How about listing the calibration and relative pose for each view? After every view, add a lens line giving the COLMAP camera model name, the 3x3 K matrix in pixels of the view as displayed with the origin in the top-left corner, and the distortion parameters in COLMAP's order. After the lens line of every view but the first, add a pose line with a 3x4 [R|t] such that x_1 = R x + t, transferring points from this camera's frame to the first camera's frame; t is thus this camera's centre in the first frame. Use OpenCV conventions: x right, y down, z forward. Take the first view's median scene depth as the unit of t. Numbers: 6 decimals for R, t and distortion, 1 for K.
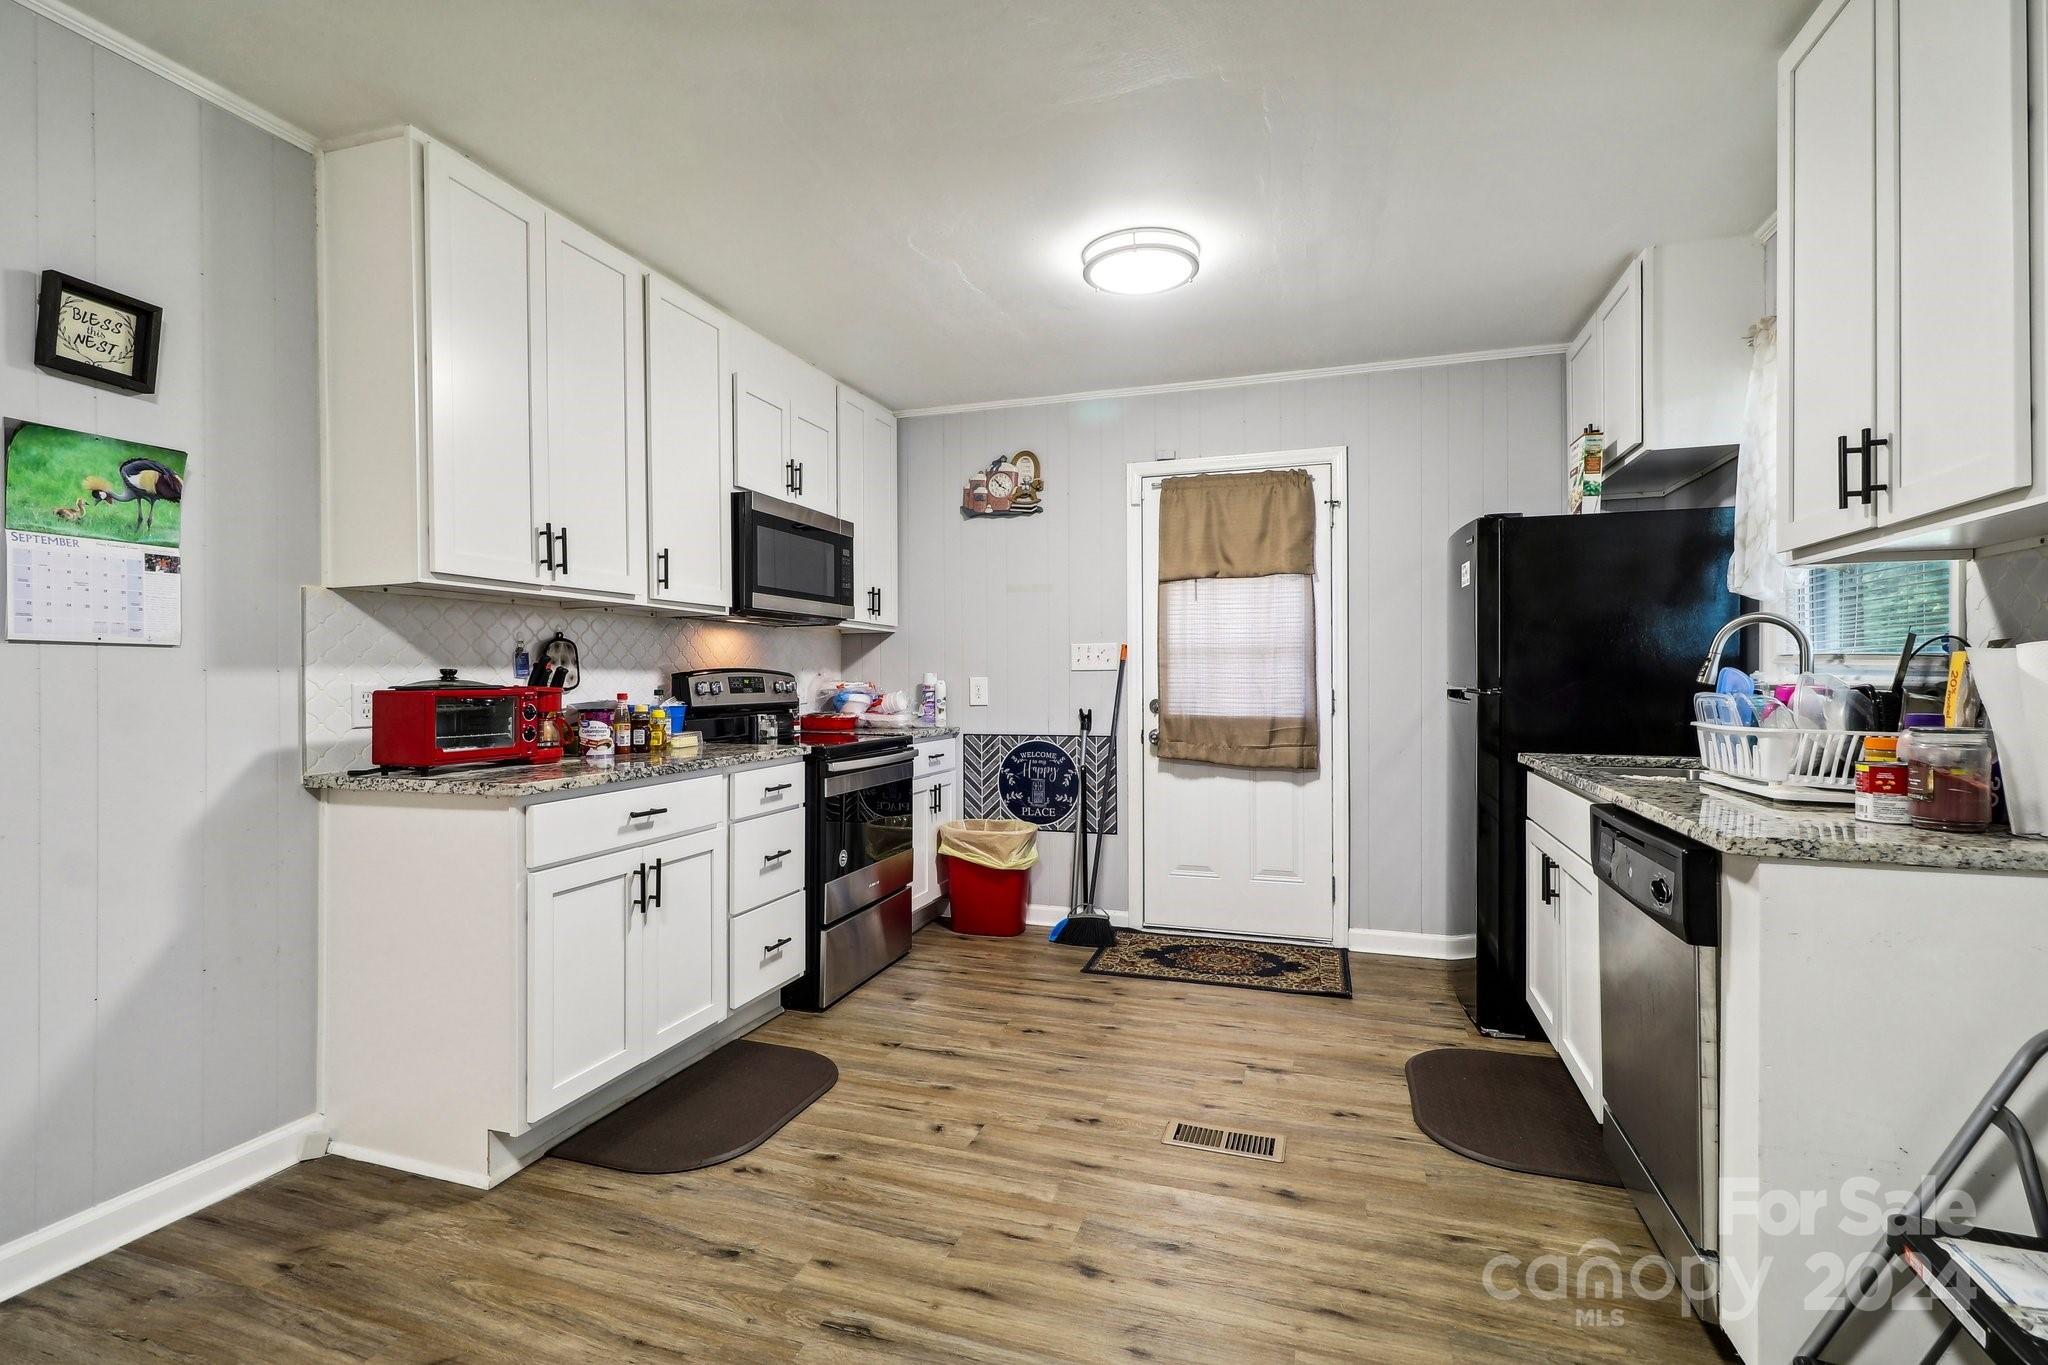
lens RADIAL K [[961.0, 0, 1011.3], [0, 961.0, 681.1], [0, 0, 1]] dist [0.003024, 0.001250]
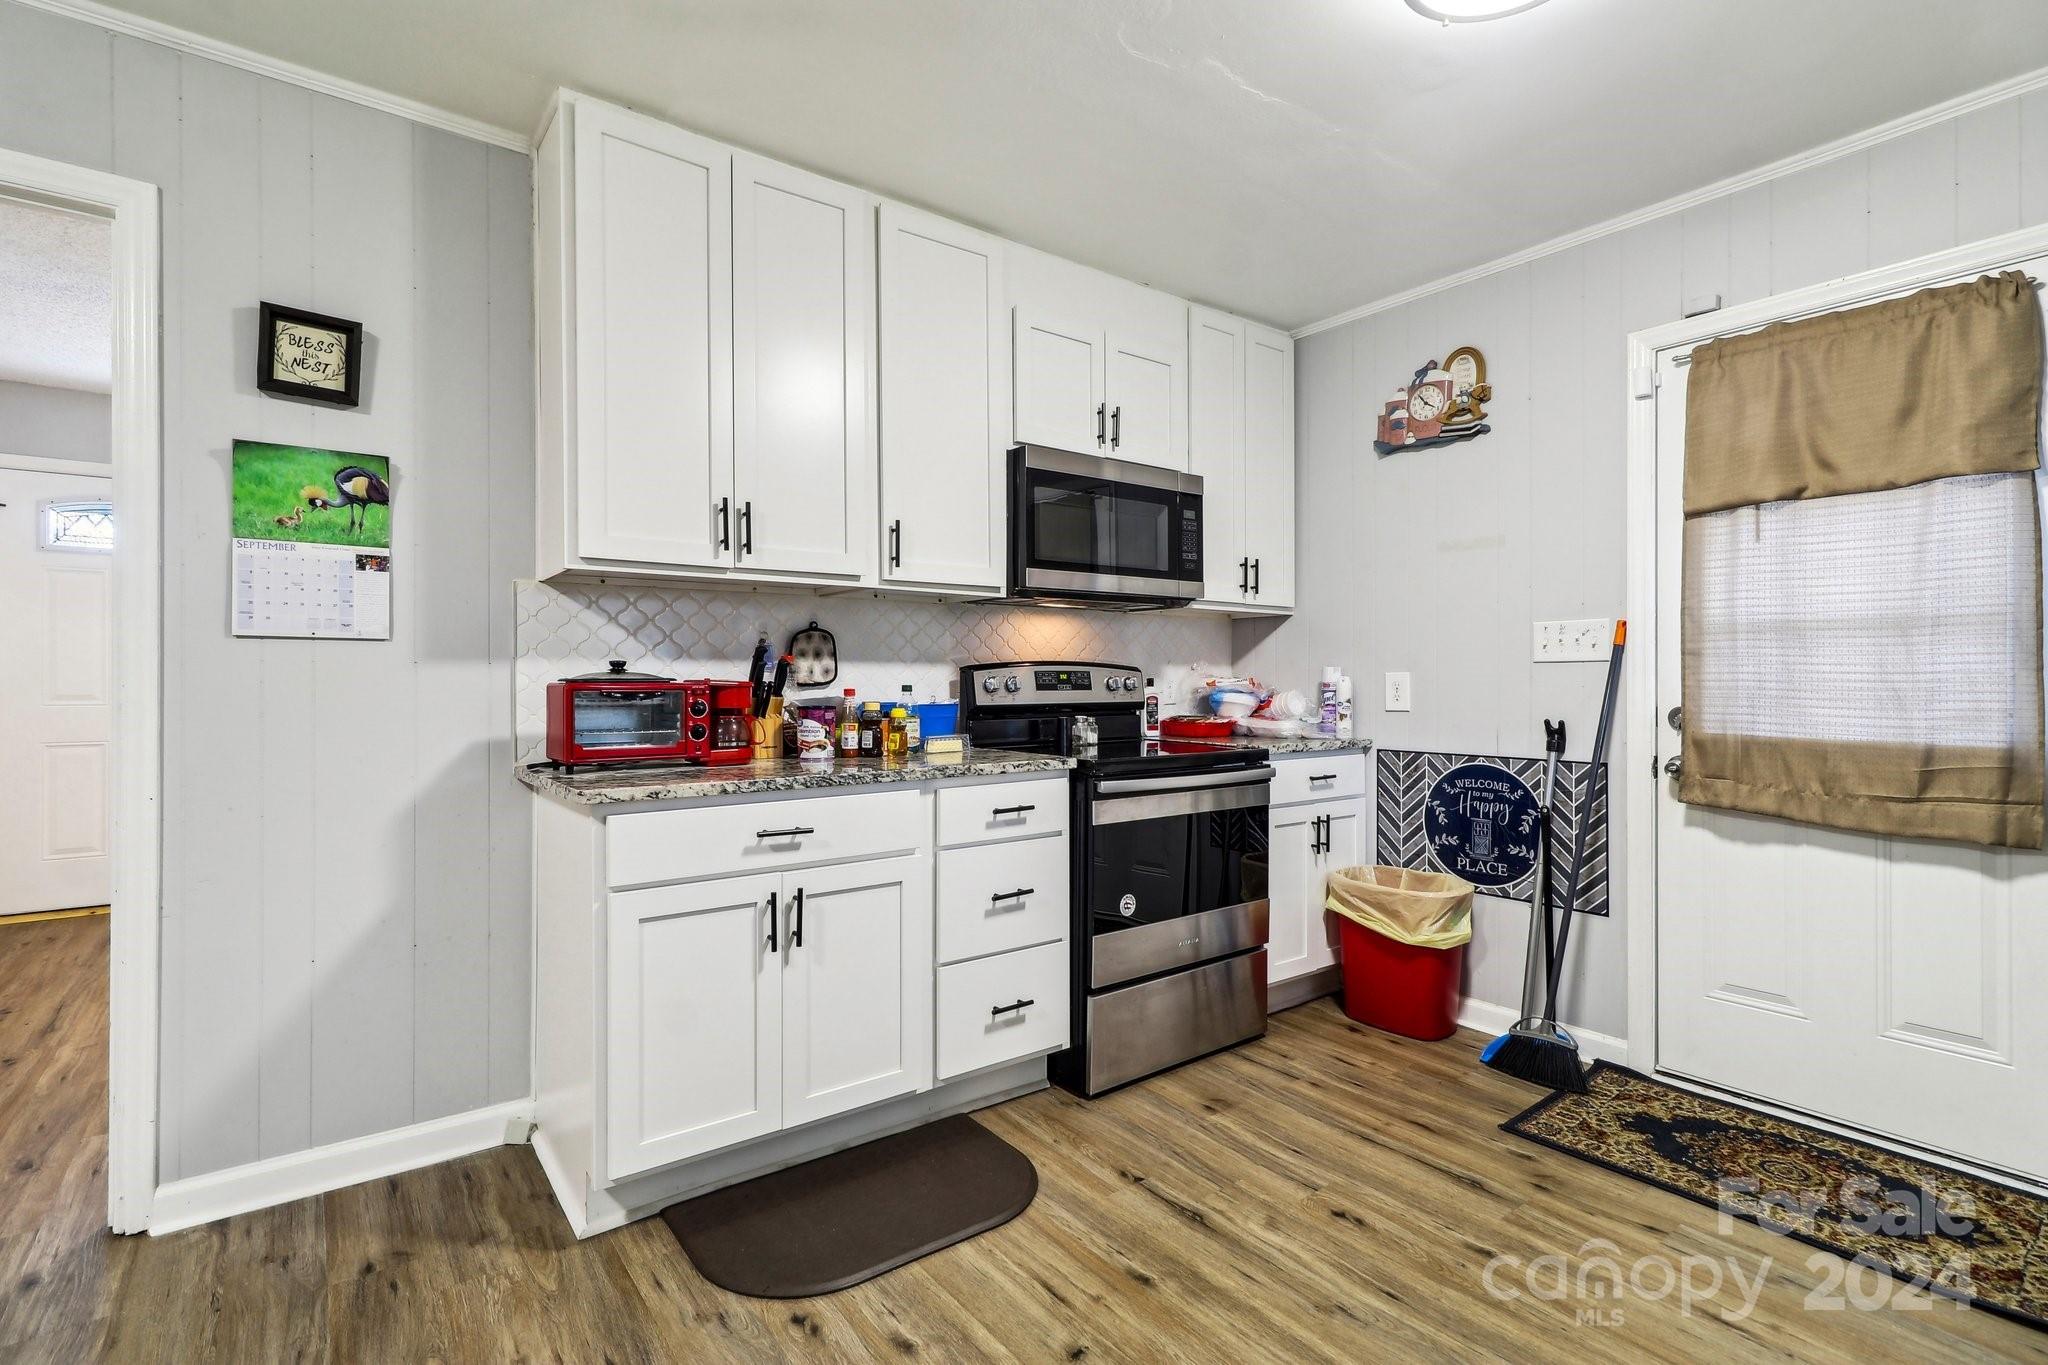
lens RADIAL K [[961.0, 0, 1011.3], [0, 961.0, 681.1], [0, 0, 1]] dist [0.003024, 0.001250]
pose [[0.822068, 0.004920, -0.569368, 0.180237], [-0.003718, 0.999988, 0.003273, 0.001904], [0.569377, -0.000574, 0.822076, 0.300375]]
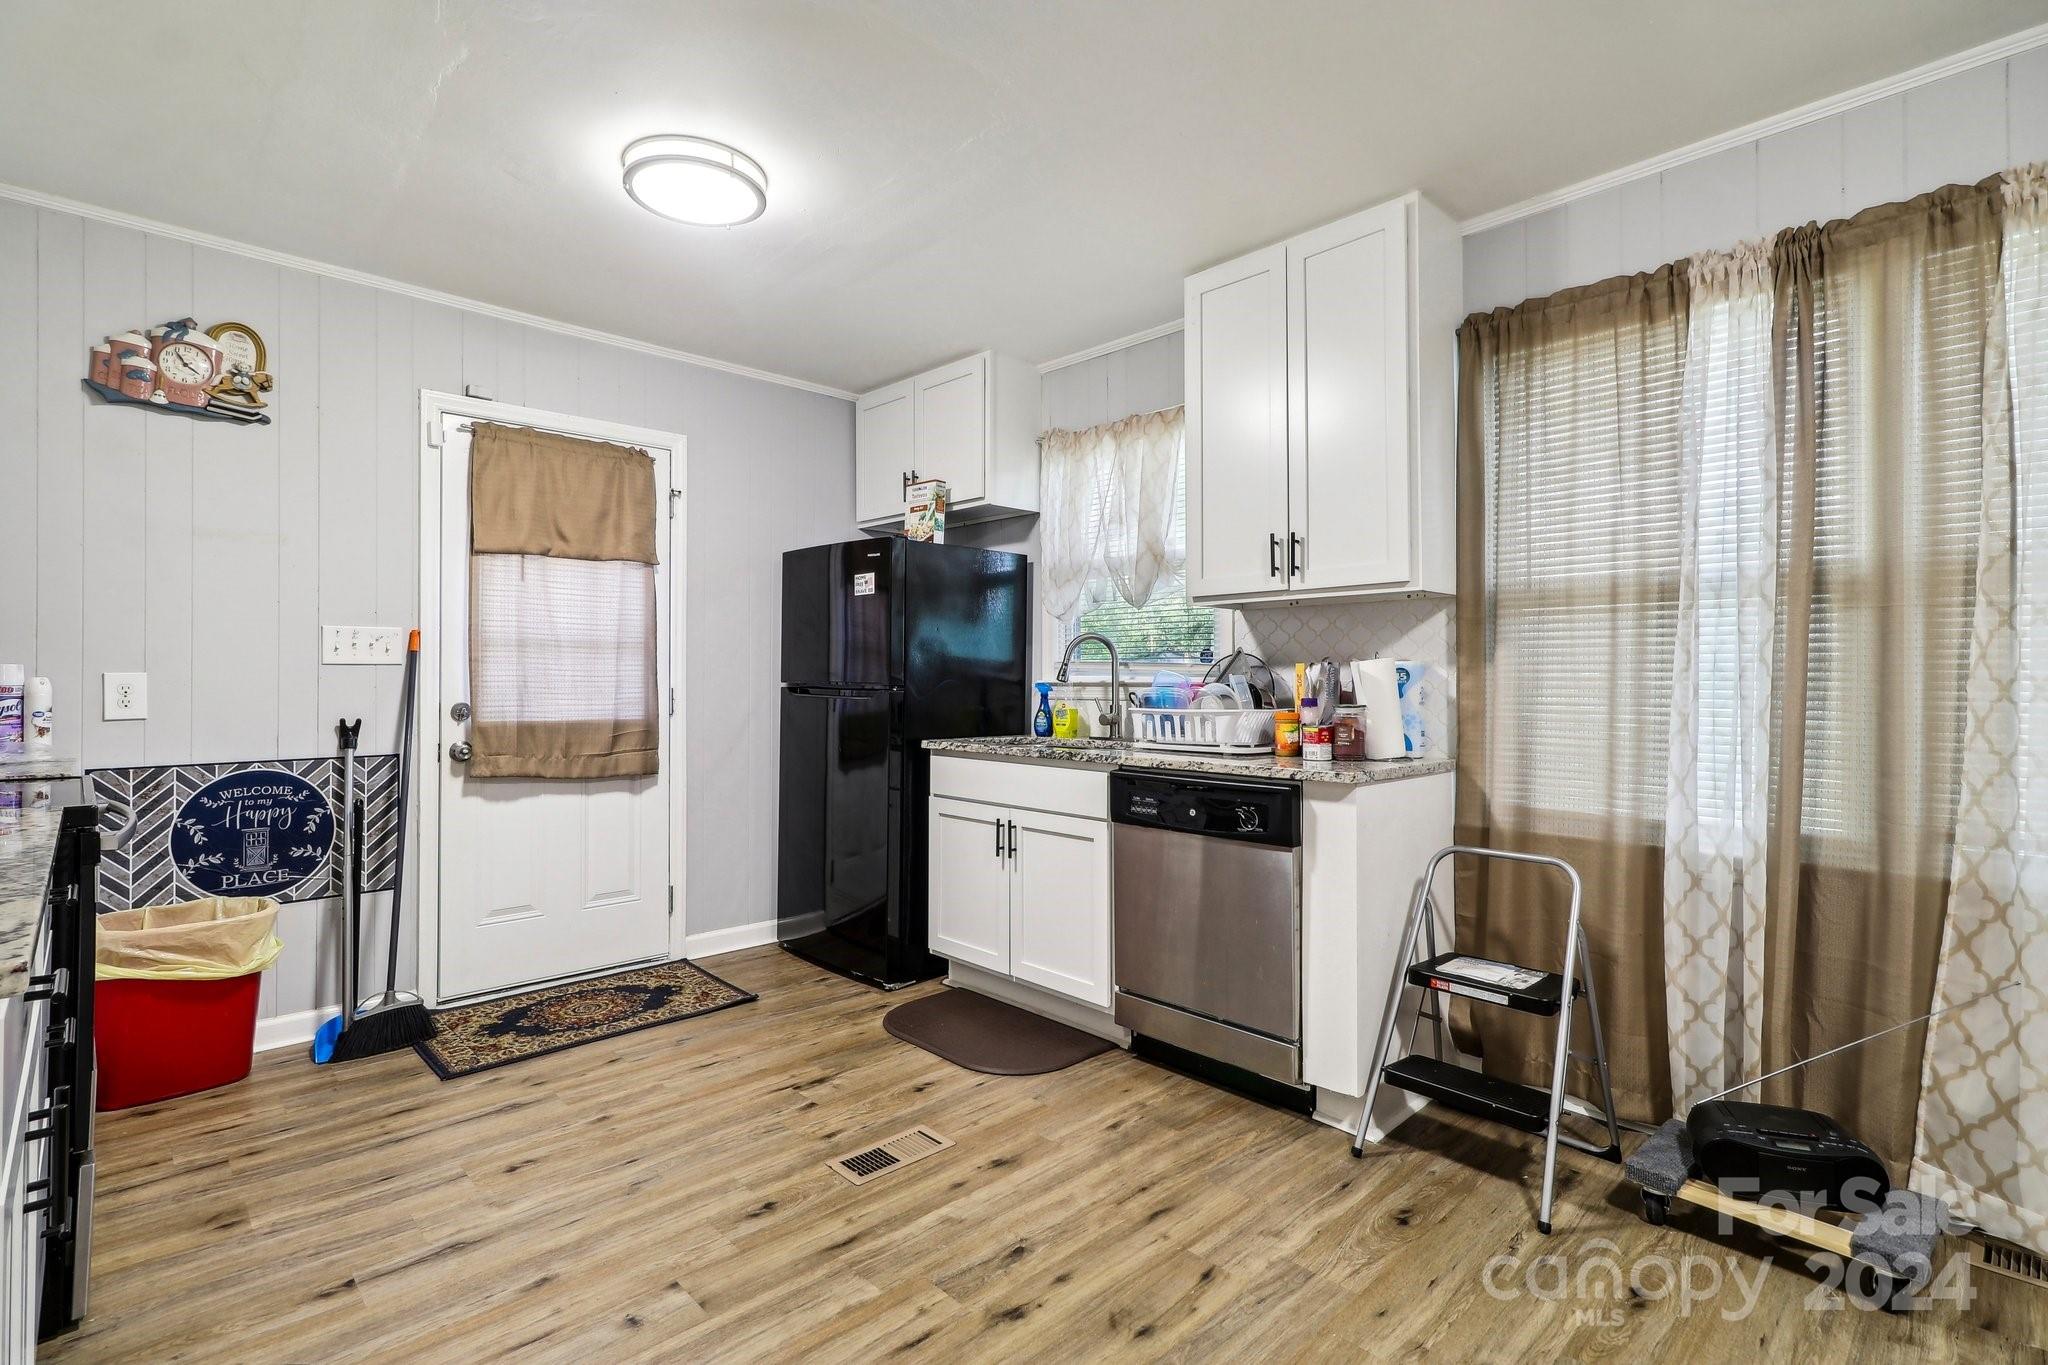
lens RADIAL K [[956.5, 0, 1013.3], [0, 956.5, 671.5], [0, 0, 1]] dist [0.003513, 0.000793]
pose [[0.465094, 0.008922, 0.885217, -0.391944], [-0.000438, 0.999951, -0.009848, 0.001300], [-0.885261, 0.004192, 0.465075, 0.299688]]
